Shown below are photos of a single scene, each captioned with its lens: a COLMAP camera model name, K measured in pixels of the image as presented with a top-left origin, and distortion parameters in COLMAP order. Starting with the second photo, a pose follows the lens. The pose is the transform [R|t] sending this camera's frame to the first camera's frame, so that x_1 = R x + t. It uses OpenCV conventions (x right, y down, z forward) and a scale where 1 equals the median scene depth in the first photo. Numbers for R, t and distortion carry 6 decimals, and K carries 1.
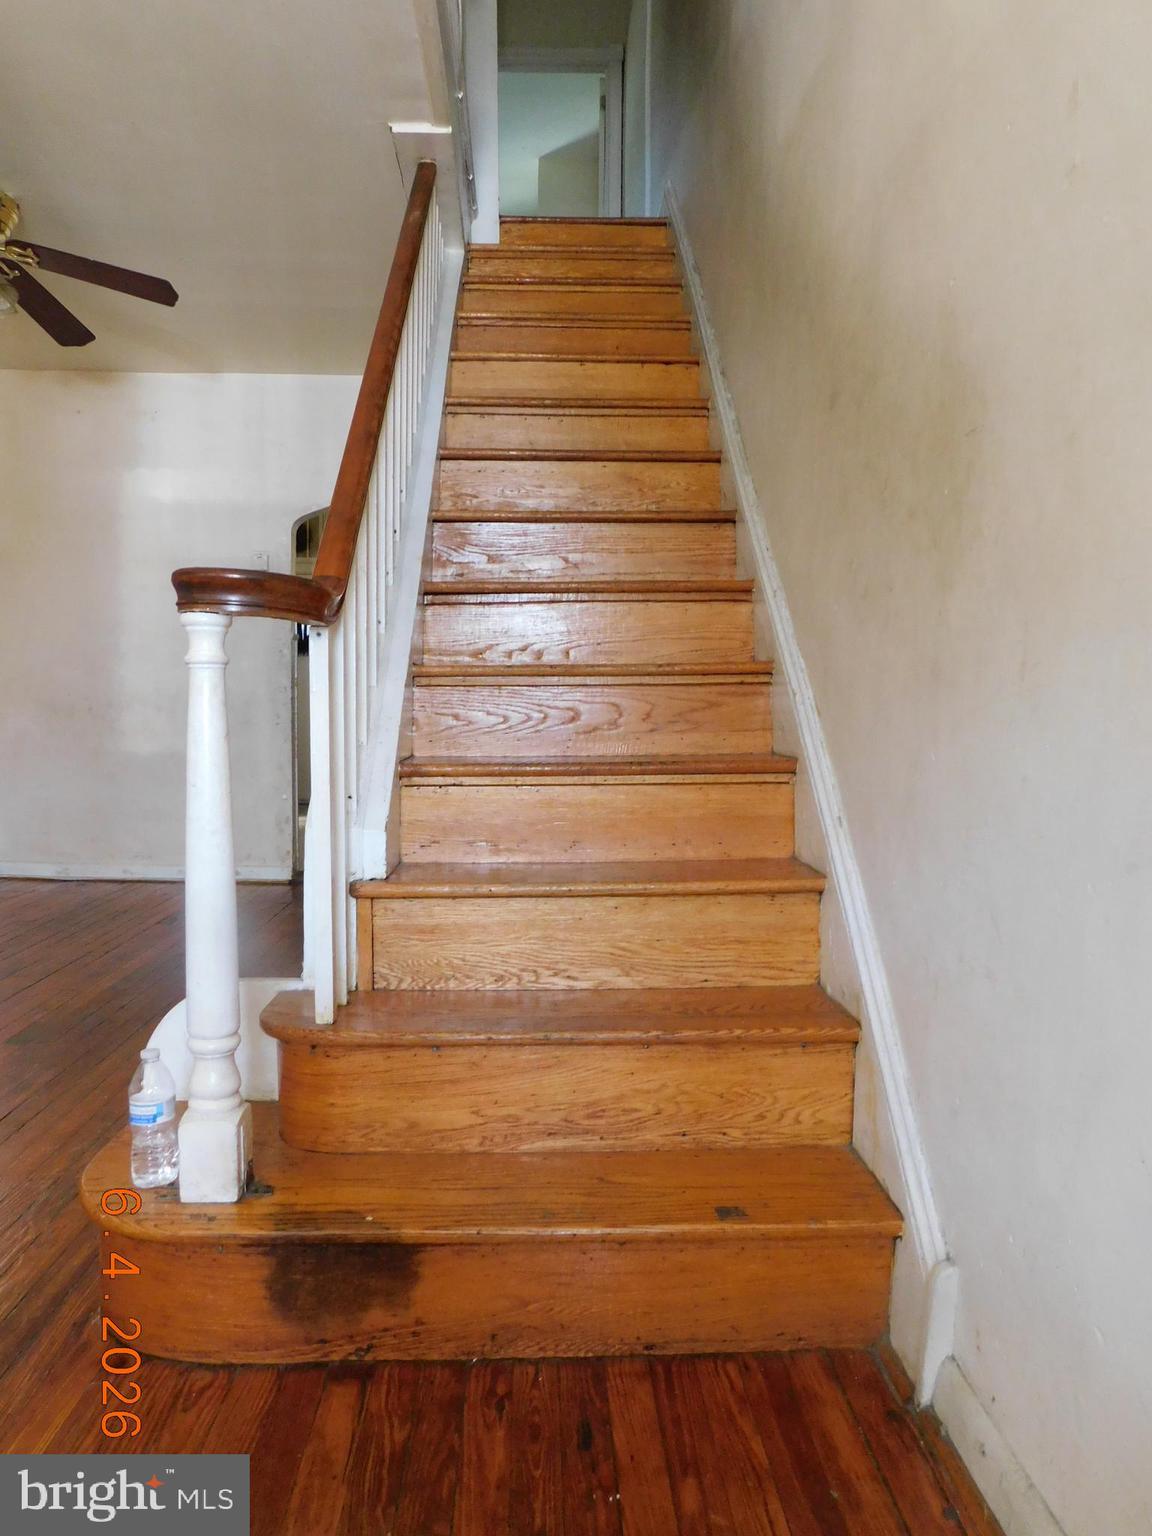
lens RADIAL K [[1032.4, 0, 571.3], [0, 1032.4, 786.4], [0, 0, 1]] dist [-0.067030, 0.070023]
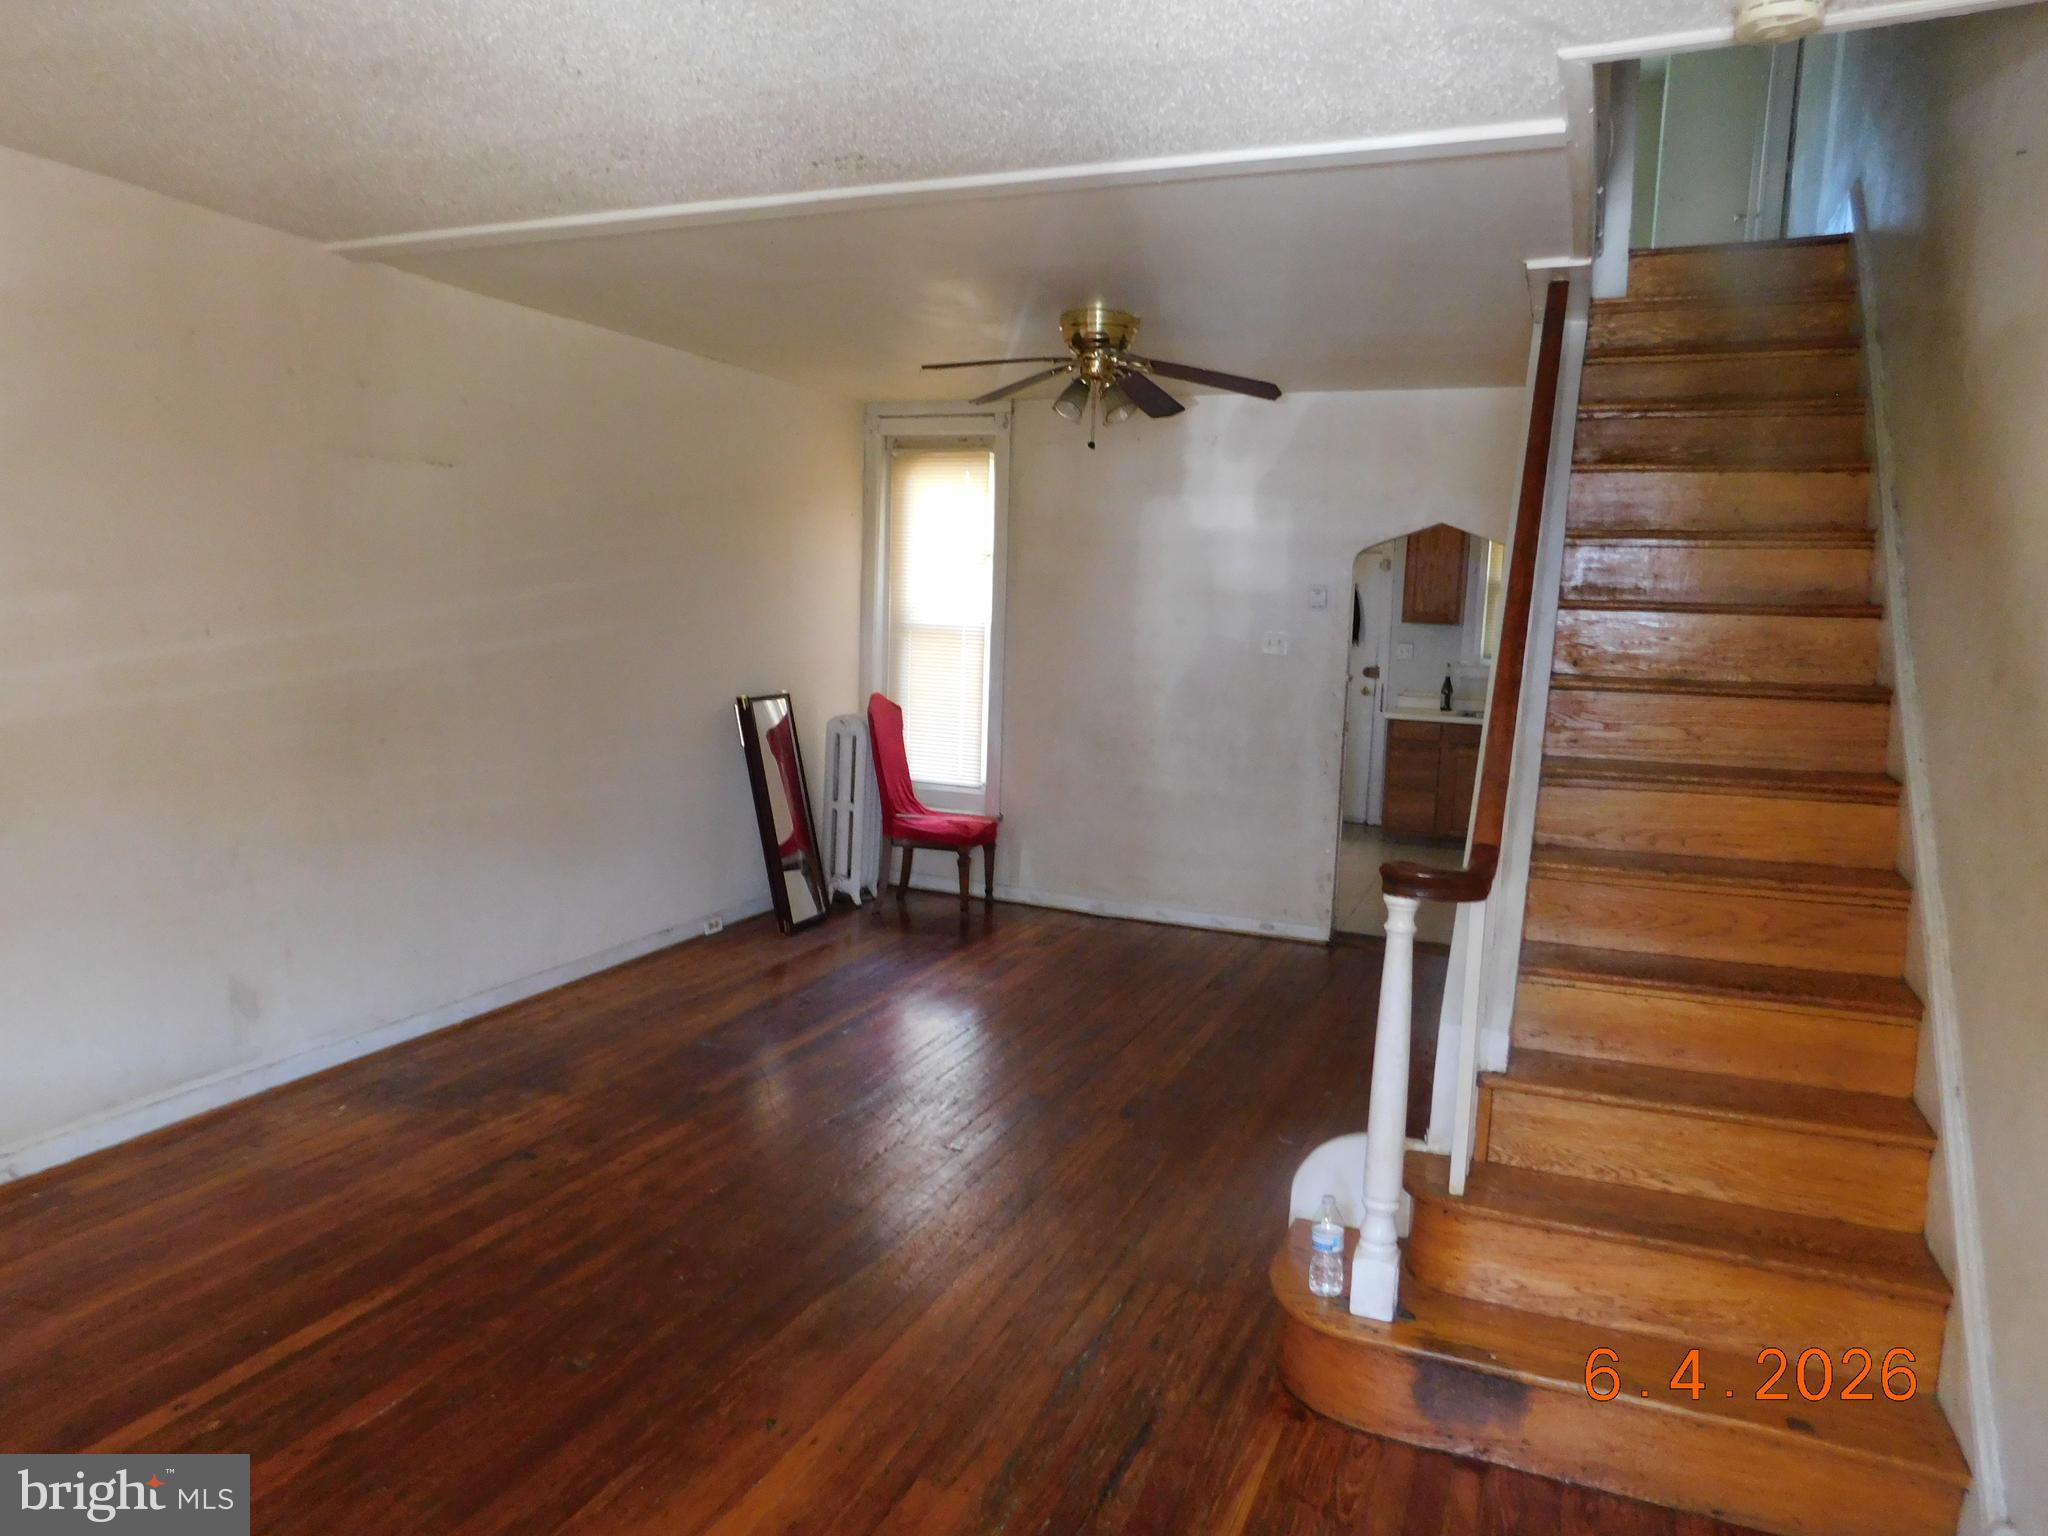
lens RADIAL K [[1376.5, 0, 1024.0], [0, 1376.5, 768.0], [0, 0, 1]] dist [-0.067030, 0.070023]
pose [[0.905662, 0.072312, -0.417789, -0.056955], [-0.058826, 0.997250, 0.045085, -0.337464], [0.419900, -0.016255, 0.907425, -0.743118]]
